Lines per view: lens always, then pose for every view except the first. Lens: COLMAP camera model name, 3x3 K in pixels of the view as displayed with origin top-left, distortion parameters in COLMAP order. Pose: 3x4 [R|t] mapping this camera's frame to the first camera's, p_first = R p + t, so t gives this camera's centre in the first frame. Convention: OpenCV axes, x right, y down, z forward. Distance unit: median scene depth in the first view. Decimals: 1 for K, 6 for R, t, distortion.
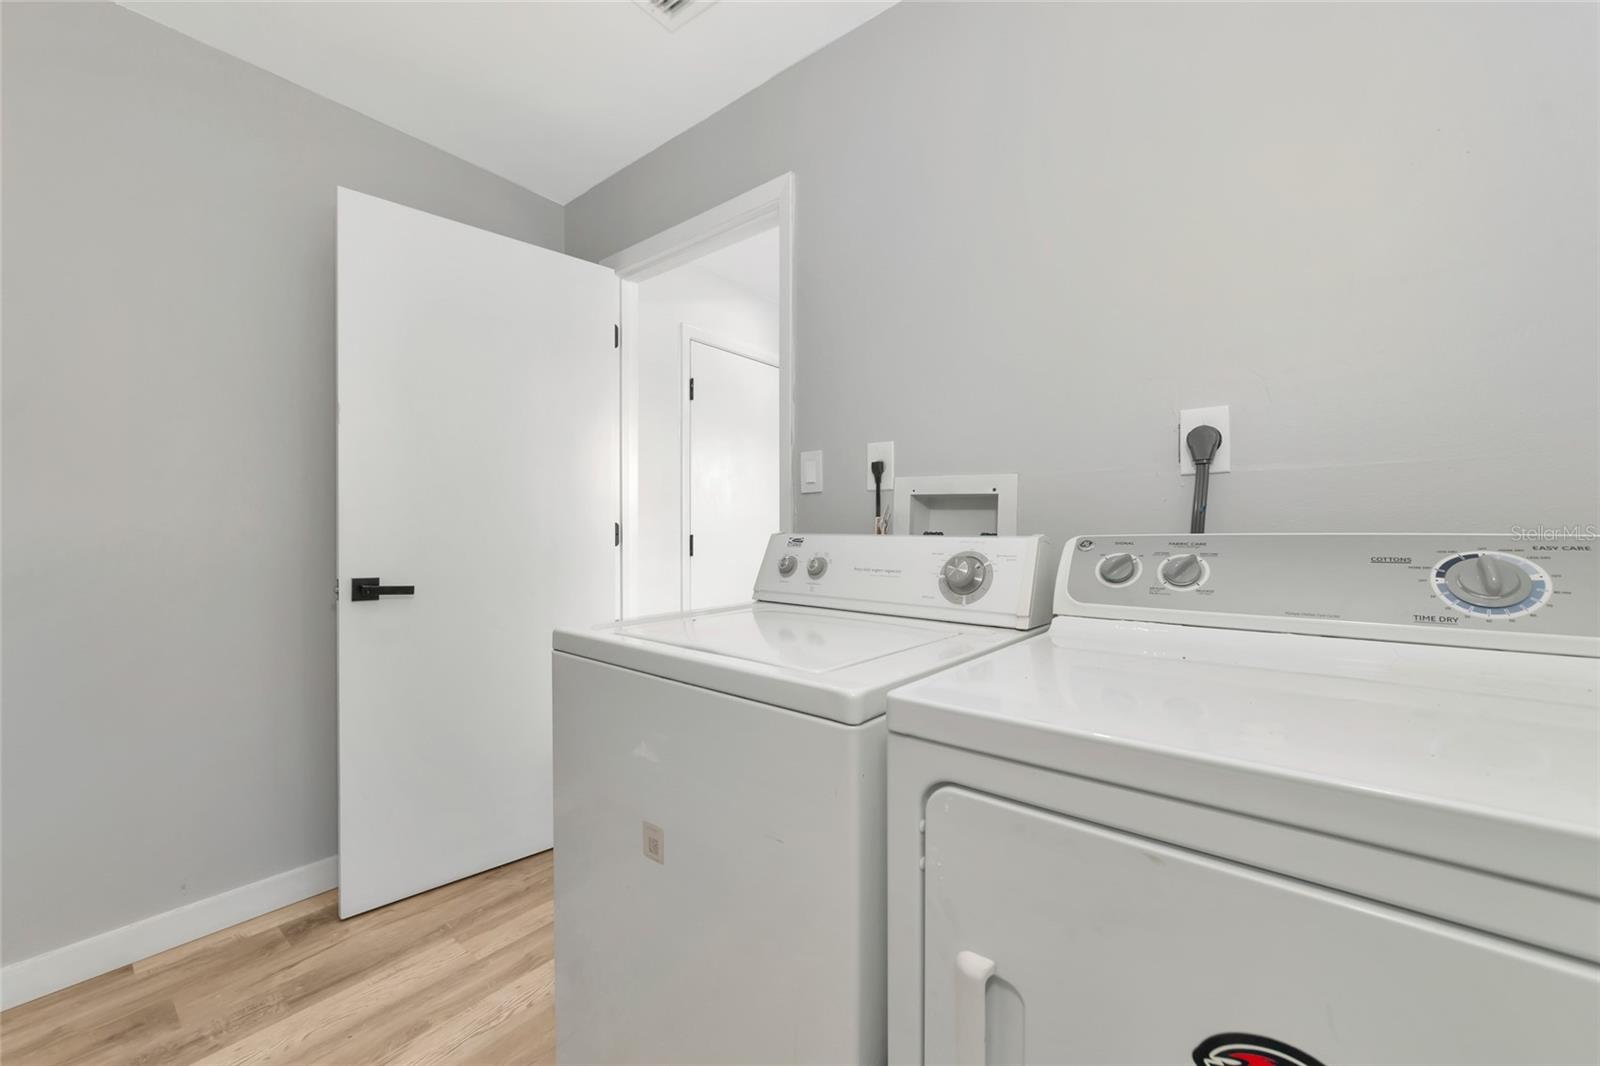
lens RADIAL K [[607.0, 0, 800.0], [0, 607.0, 533.0], [0, 0, 1]] dist [-0.000317, -0.000013]
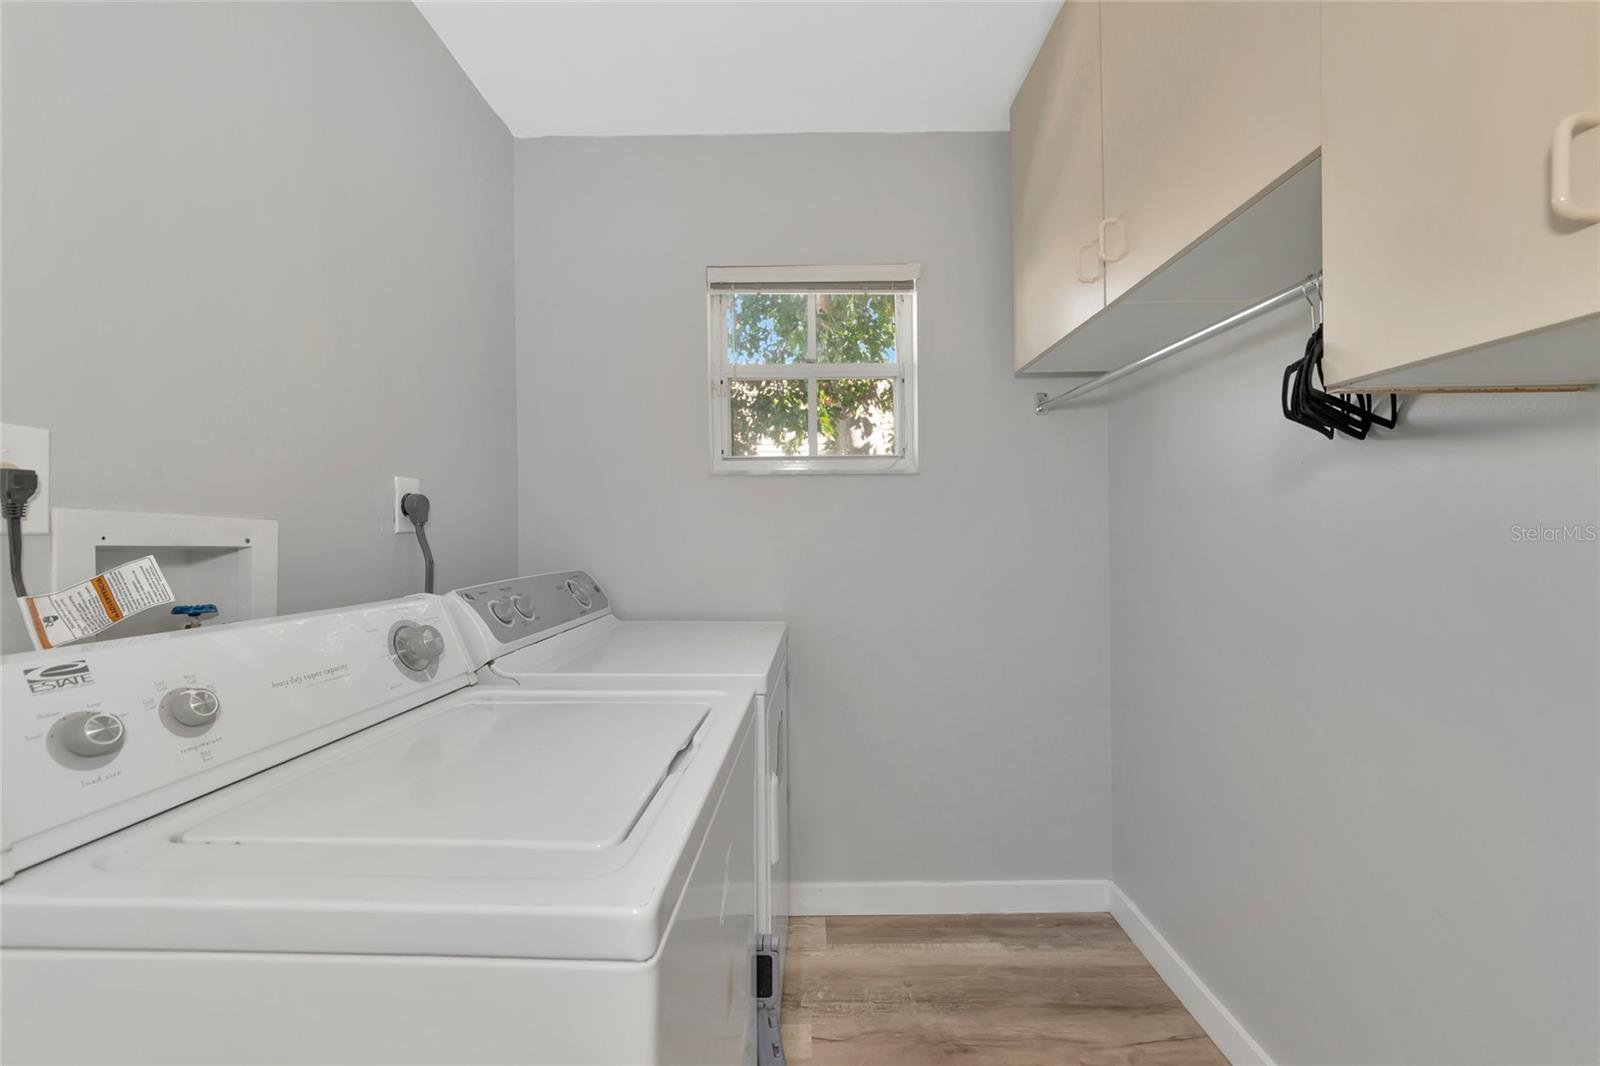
lens RADIAL K [[607.0, 0, 800.0], [0, 607.0, 533.0], [0, 0, 1]] dist [-0.000317, -0.000013]
pose [[-0.607061, 0.004147, 0.794644, -0.629342], [0.008214, 0.999966, 0.001057, -0.076030], [-0.794613, 0.007169, -0.607075, 0.921098]]
